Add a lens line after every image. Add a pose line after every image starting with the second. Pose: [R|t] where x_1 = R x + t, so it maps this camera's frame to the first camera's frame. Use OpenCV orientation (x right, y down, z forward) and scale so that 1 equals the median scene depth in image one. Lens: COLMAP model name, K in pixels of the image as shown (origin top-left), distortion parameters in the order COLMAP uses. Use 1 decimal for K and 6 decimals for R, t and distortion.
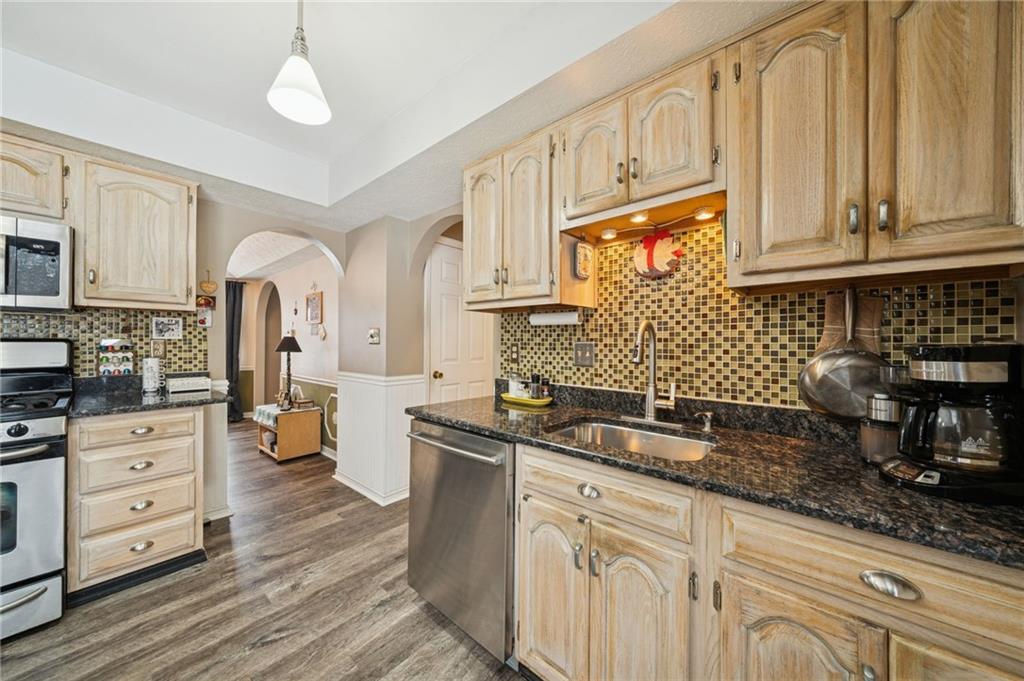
lens RADIAL K [[349.6, 0, 512.0], [0, 349.6, 340.5], [0, 0, 1]] dist [-0.001006, -0.000117]
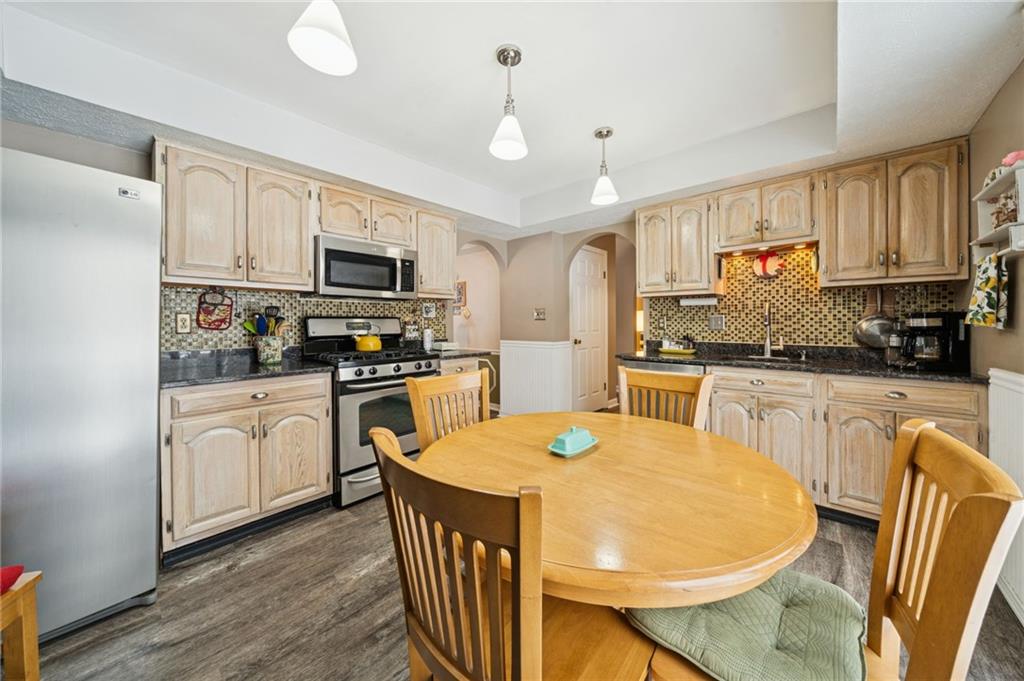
lens RADIAL K [[343.7, 0, 529.5], [0, 343.7, 322.3], [0, 0, 1]] dist [0.000094, -0.000043]
pose [[0.999838, -0.010444, -0.014649, -0.781849], [0.010541, 0.999923, 0.006533, 0.020205], [0.014580, -0.006686, 0.999871, -0.775307]]
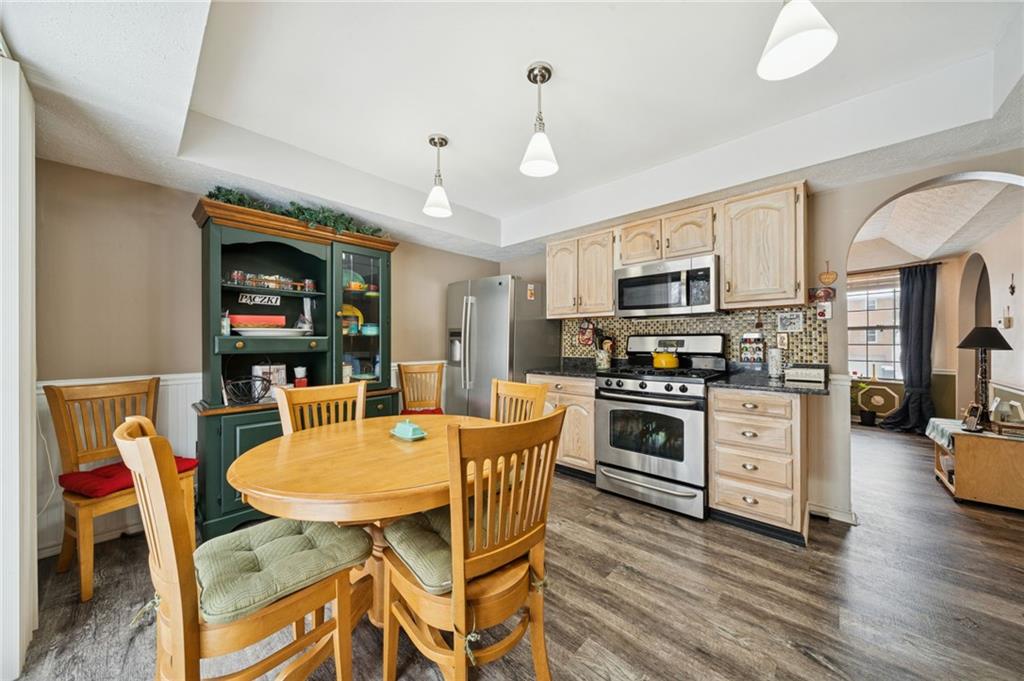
lens RADIAL K [[349.6, 0, 512.0], [0, 349.6, 340.5], [0, 0, 1]] dist [-0.001006, -0.000117]
pose [[-0.032797, -0.010704, -0.999405, 0.220684], [0.008753, 0.999901, -0.010997, 0.040295], [0.999424, -0.009108, -0.032700, 0.235527]]
